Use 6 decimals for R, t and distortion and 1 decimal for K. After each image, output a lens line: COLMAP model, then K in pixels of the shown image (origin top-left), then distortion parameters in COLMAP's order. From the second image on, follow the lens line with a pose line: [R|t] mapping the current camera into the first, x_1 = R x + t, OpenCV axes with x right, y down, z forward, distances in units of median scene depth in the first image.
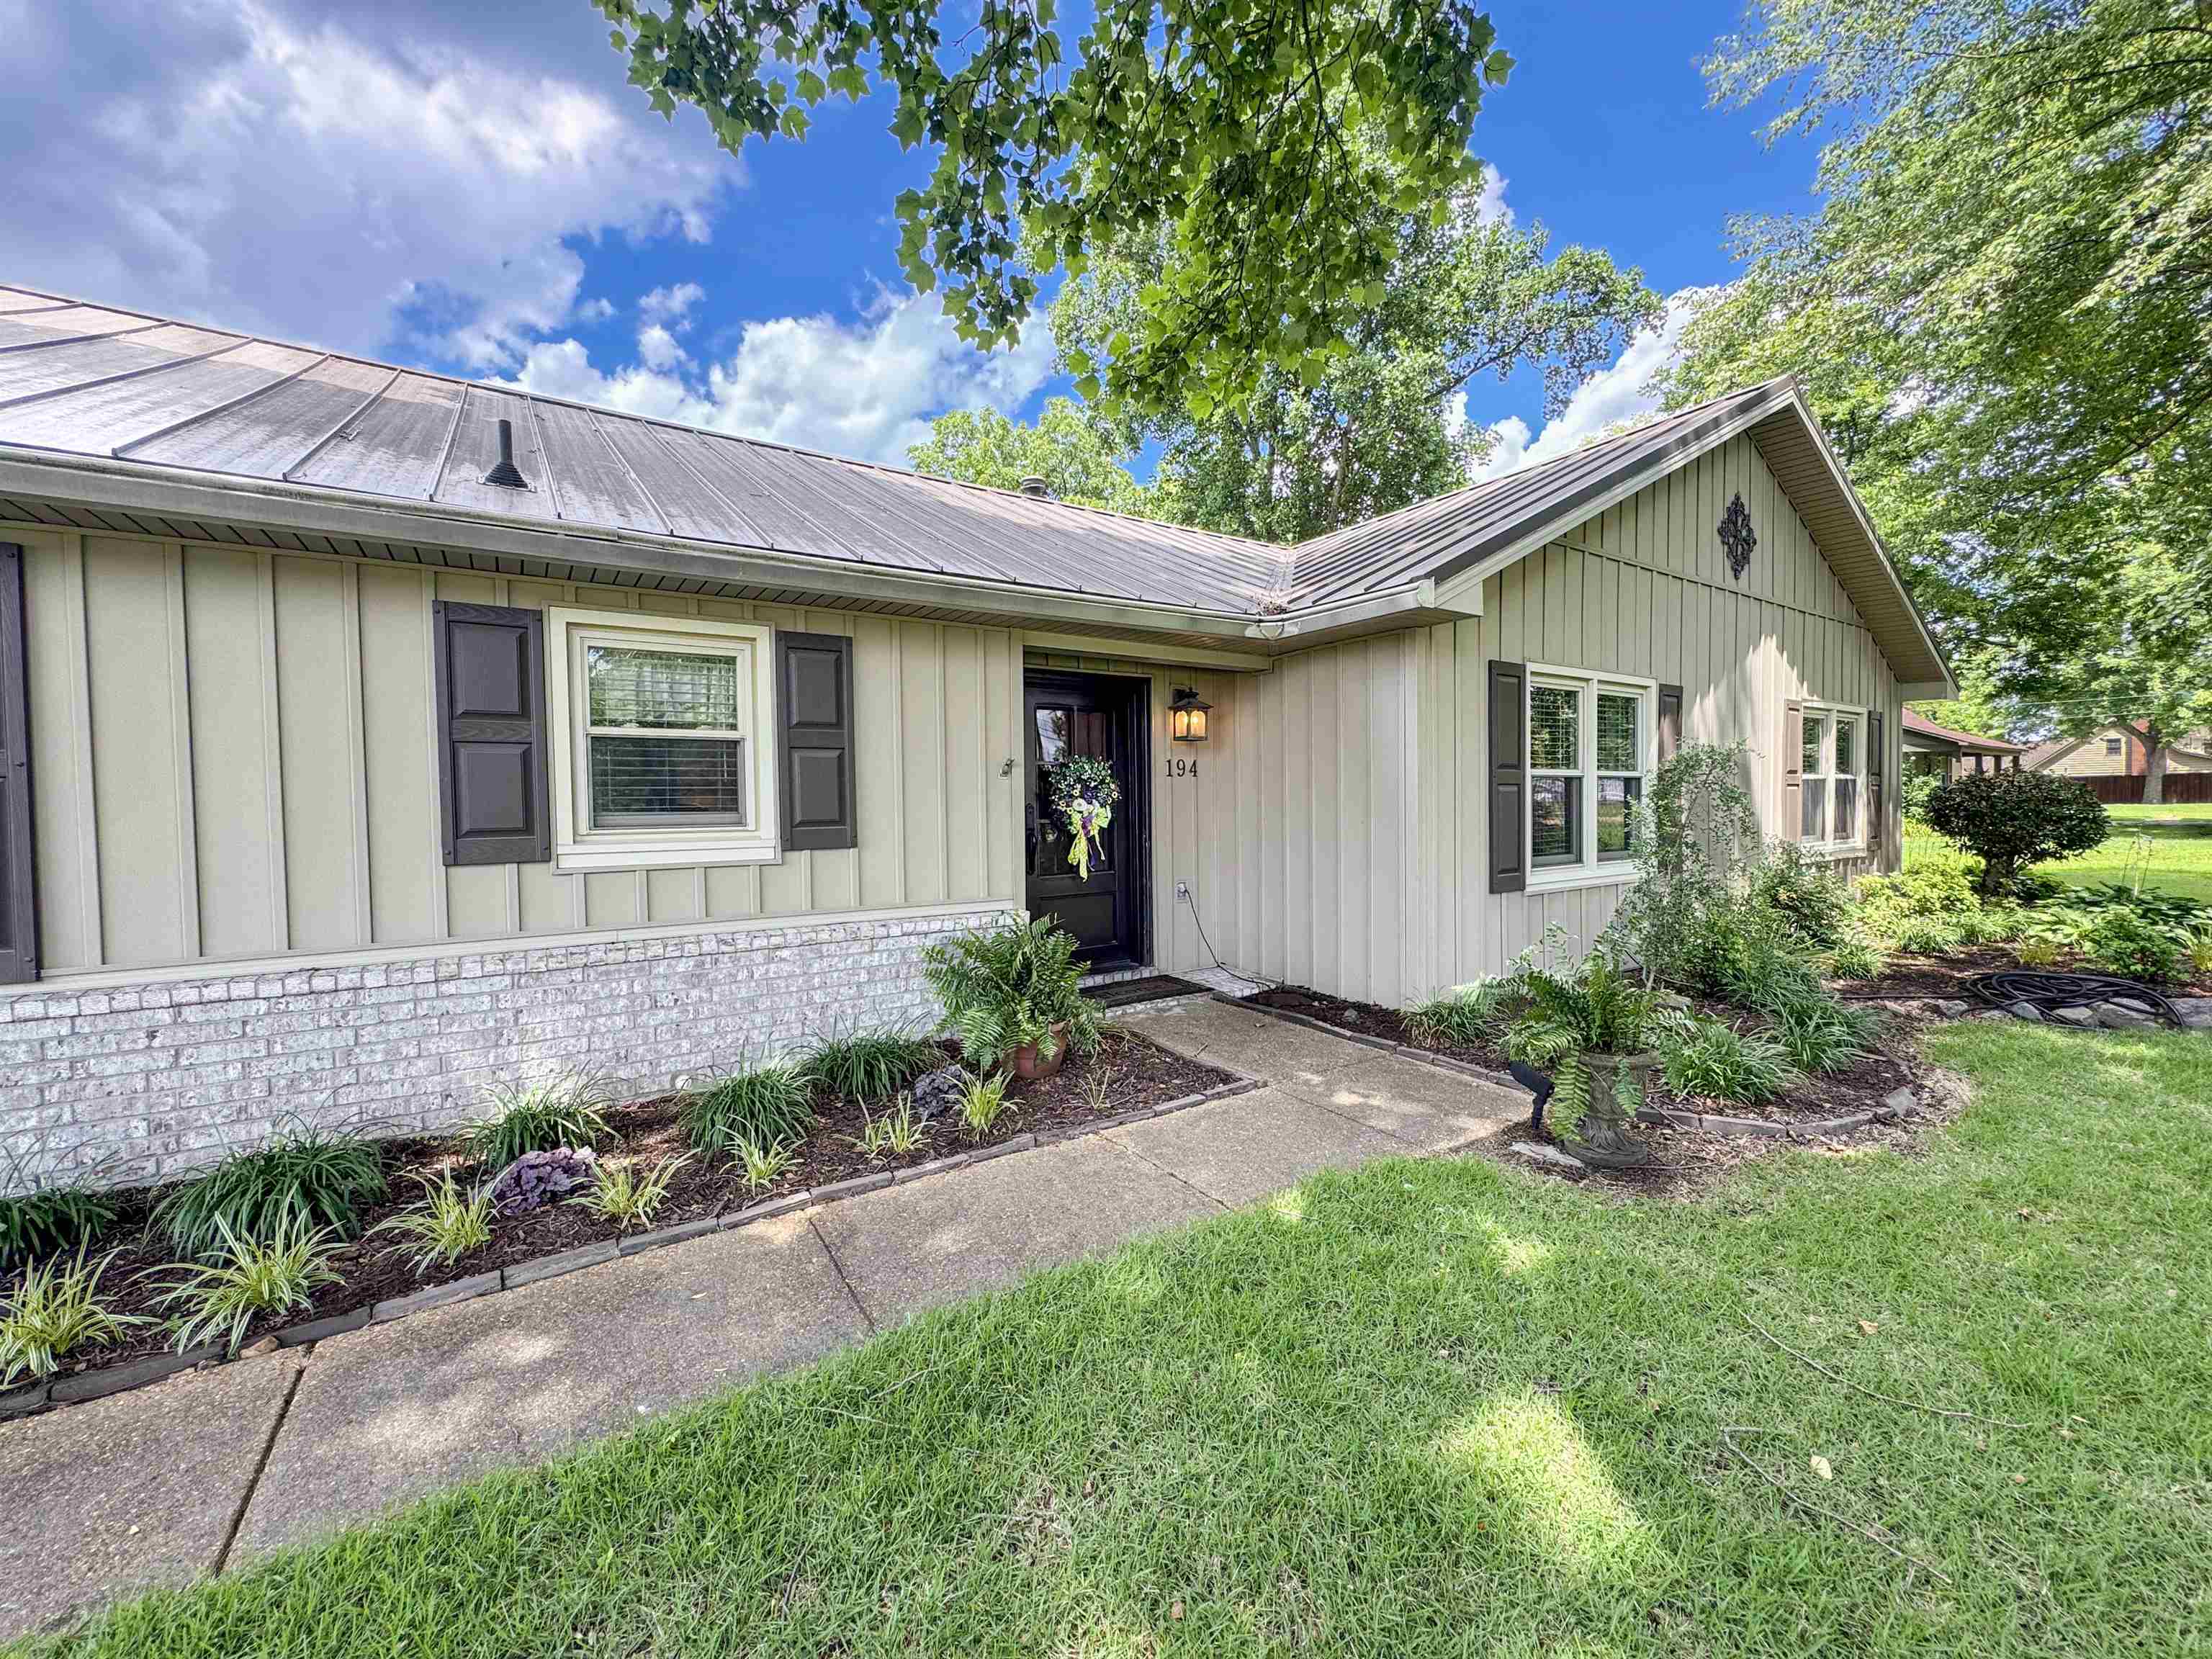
lens RADIAL K [[886.7, 0, 1116.5], [0, 886.7, 830.7], [0, 0, 1]] dist [-0.007249, 0.000799]
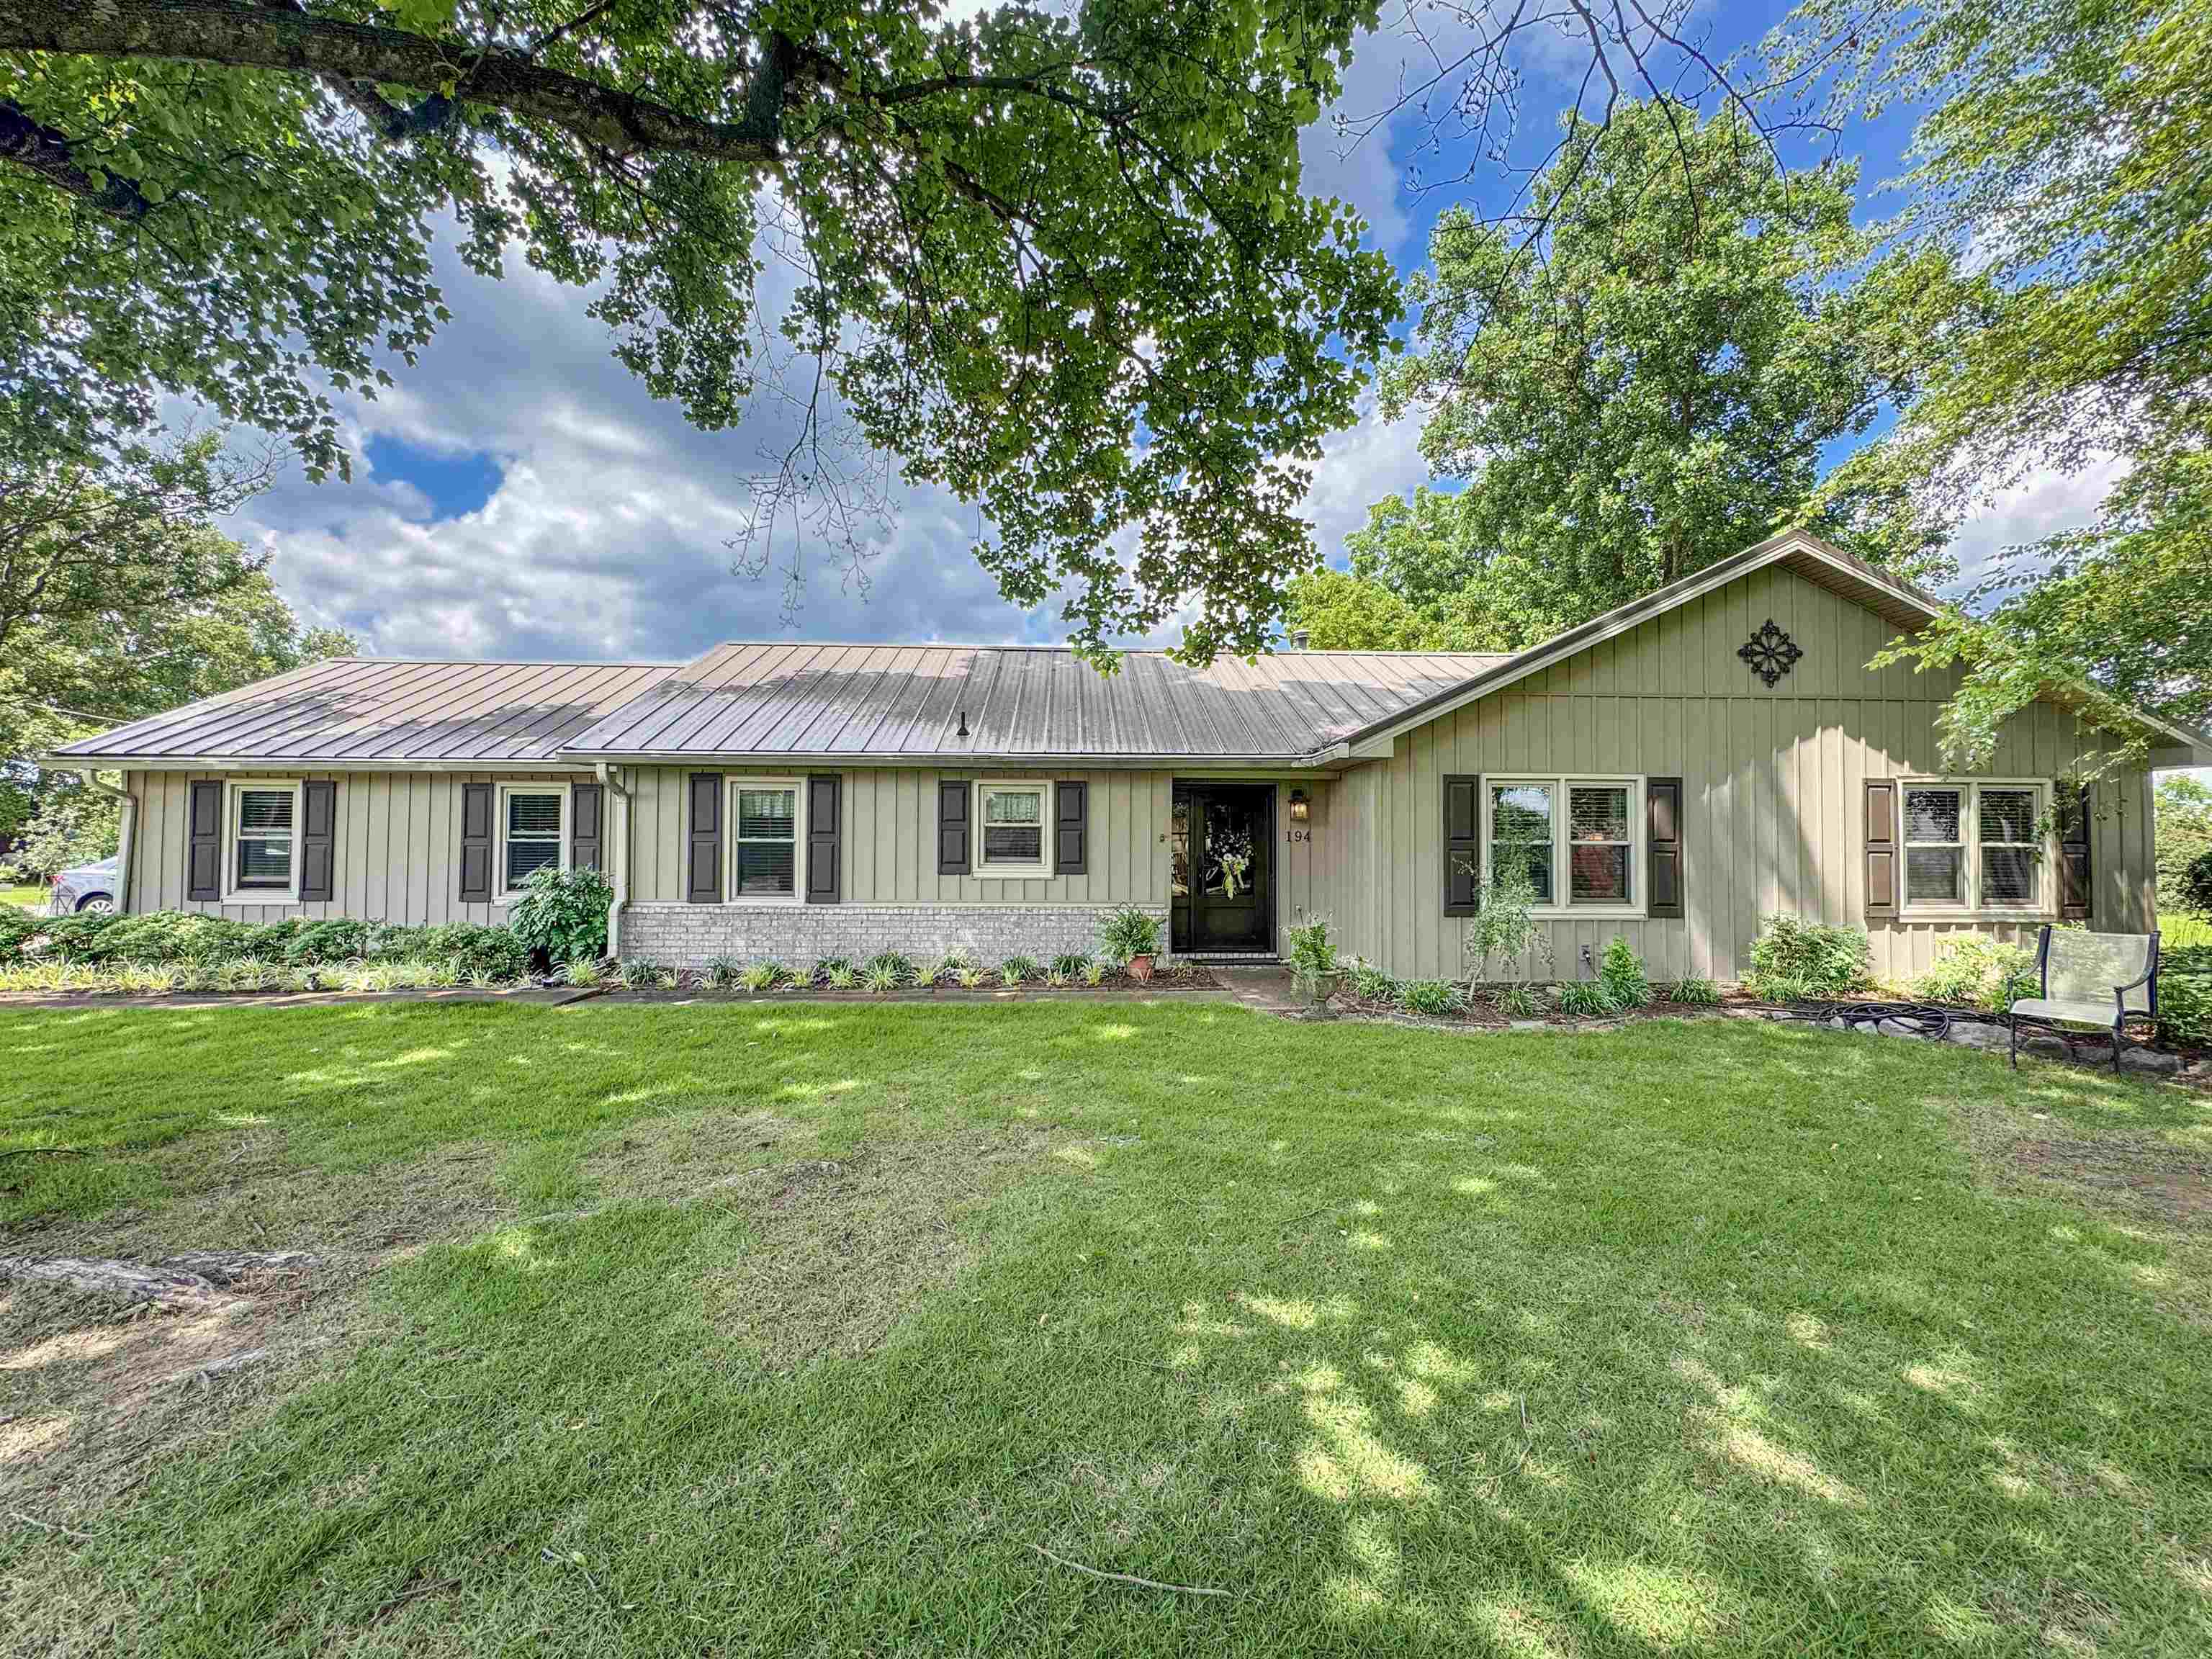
lens RADIAL K [[886.7, 0, 1118.9], [0, 886.7, 824.4], [0, 0, 1]] dist [-0.007249, 0.000799]
pose [[0.861021, 0.001893, -0.508565, 0.927468], [-0.032057, 0.998206, -0.050559, 0.003815], [0.507557, 0.059835, 0.859538, -0.904288]]
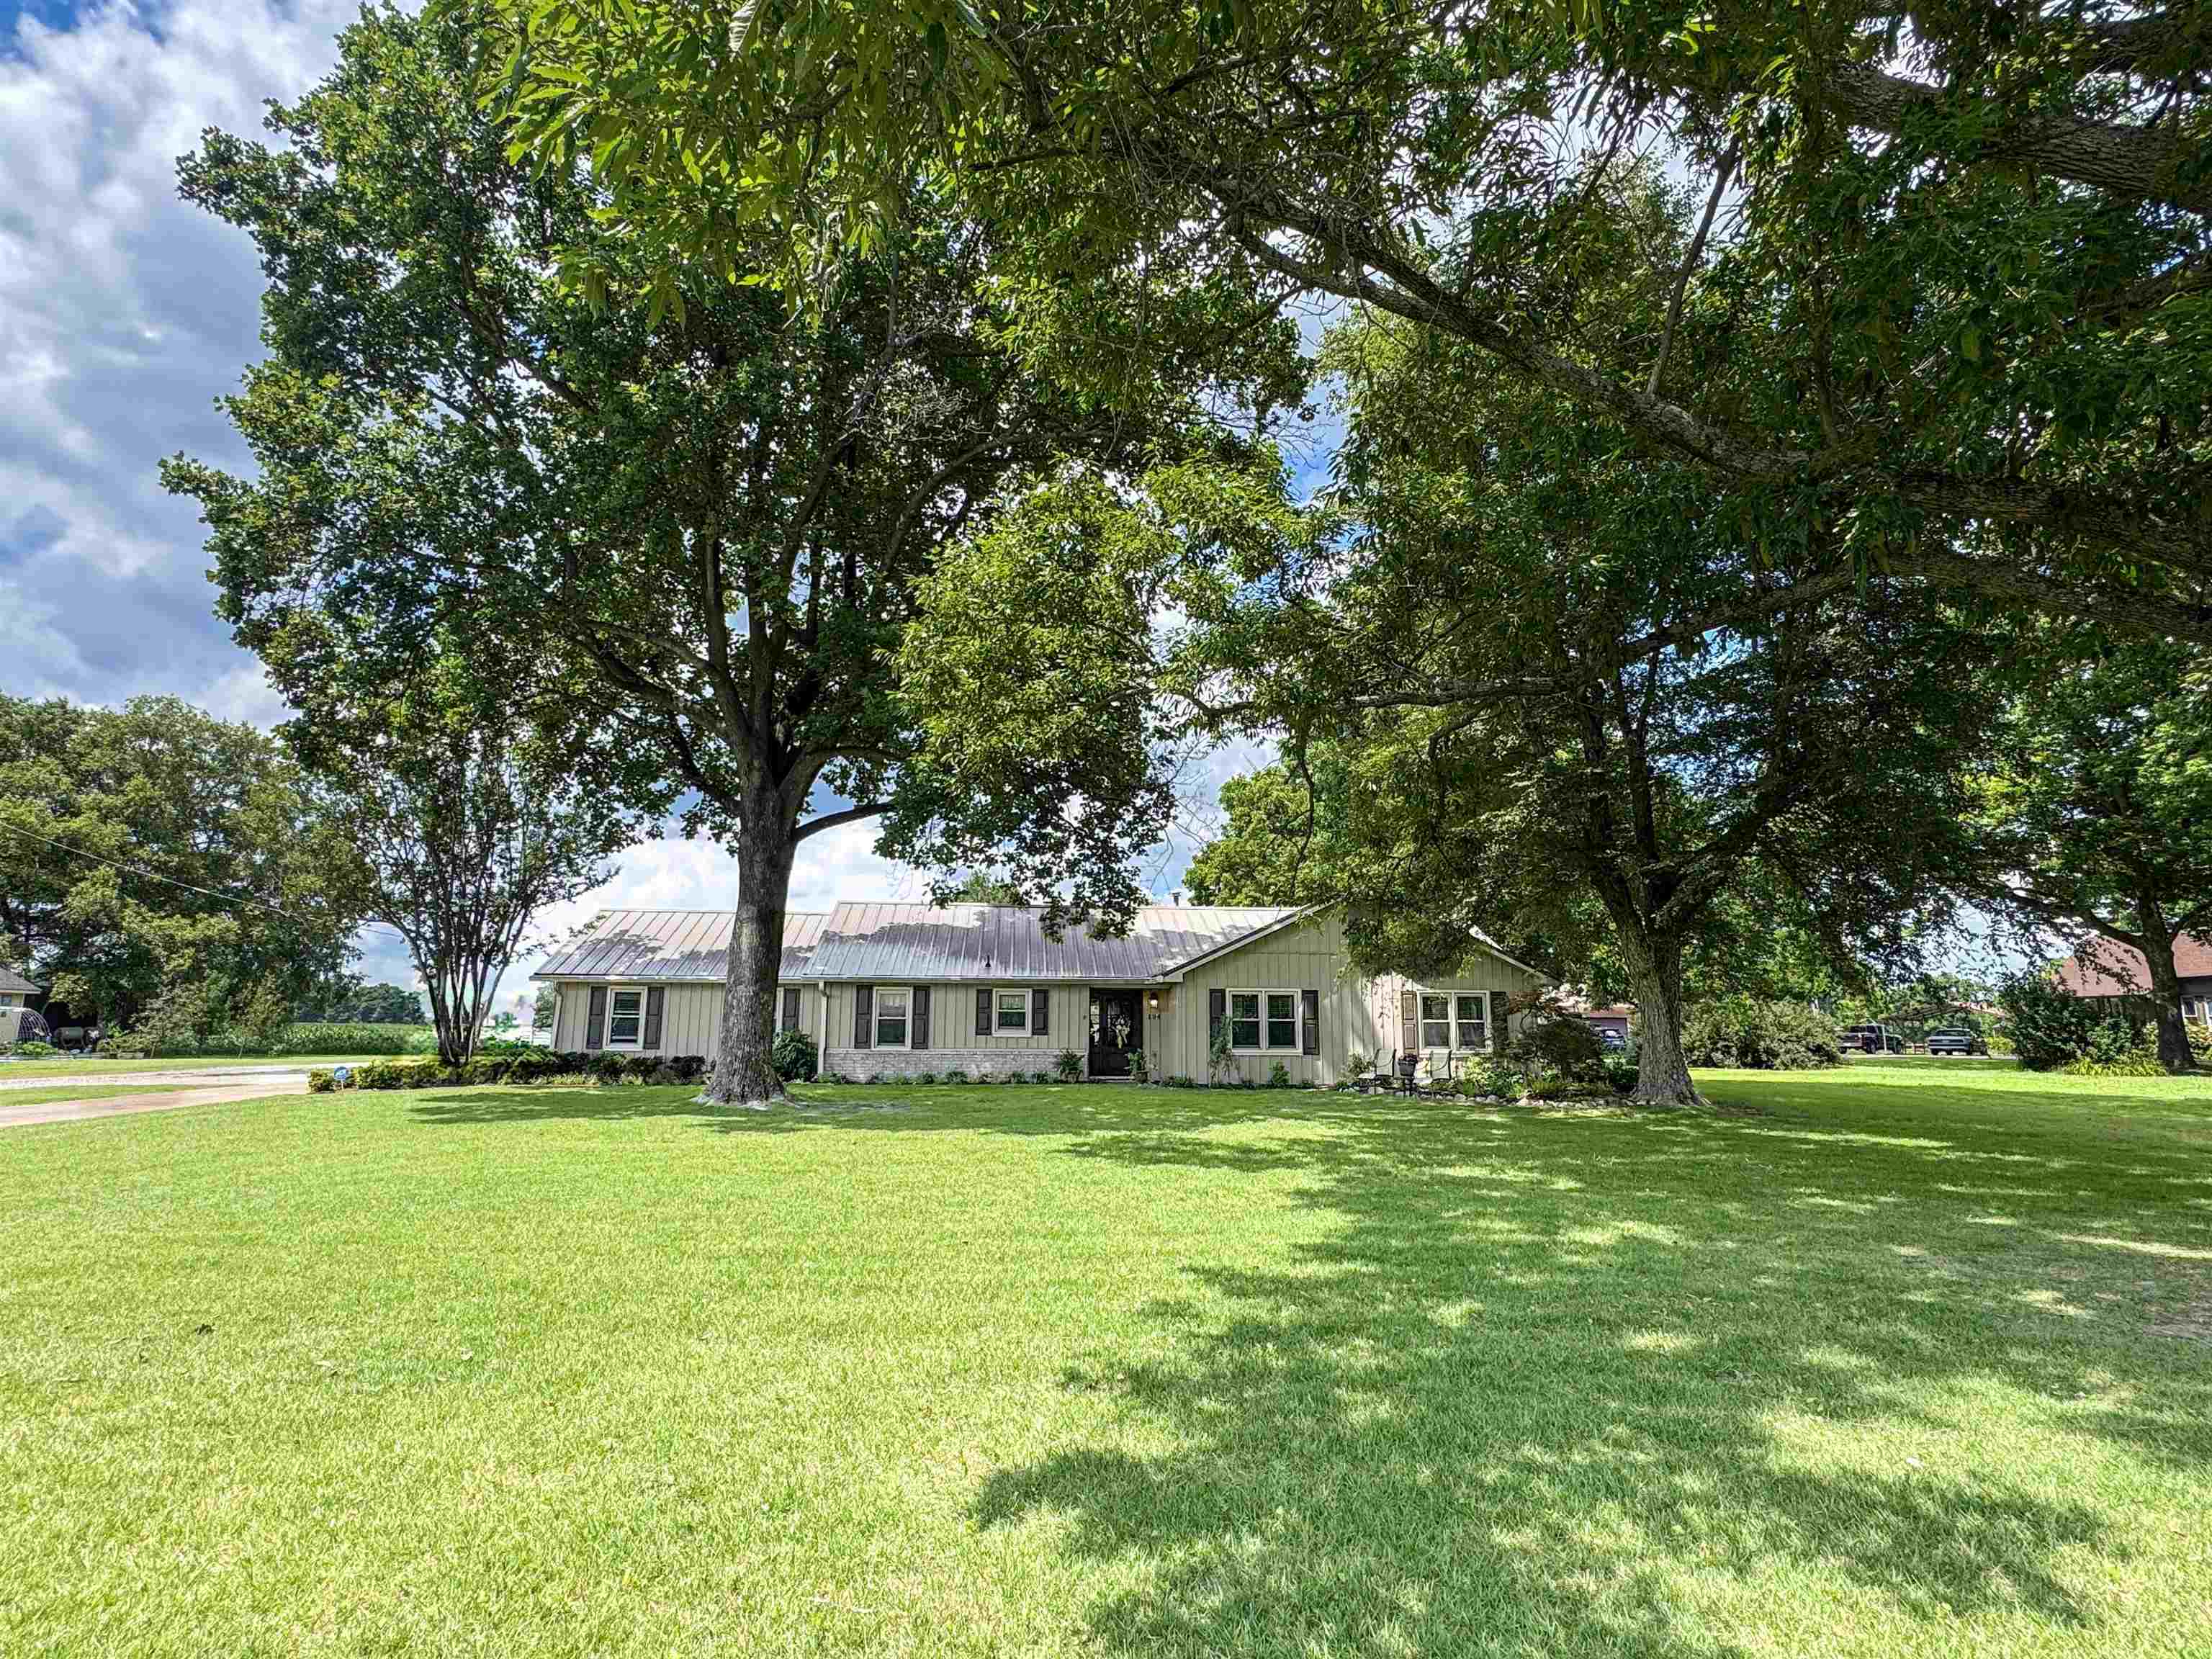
lens RADIAL K [[1095.4, 0, 1112.9], [0, 1095.4, 836.9], [0, 0, 1]] dist [-0.001185, -0.000328]
pose [[0.878604, -0.063888, -0.473258, 2.817750], [-0.032930, 0.980547, -0.193504, 0.101117], [0.476415, 0.185598, 0.859408, -3.998538]]
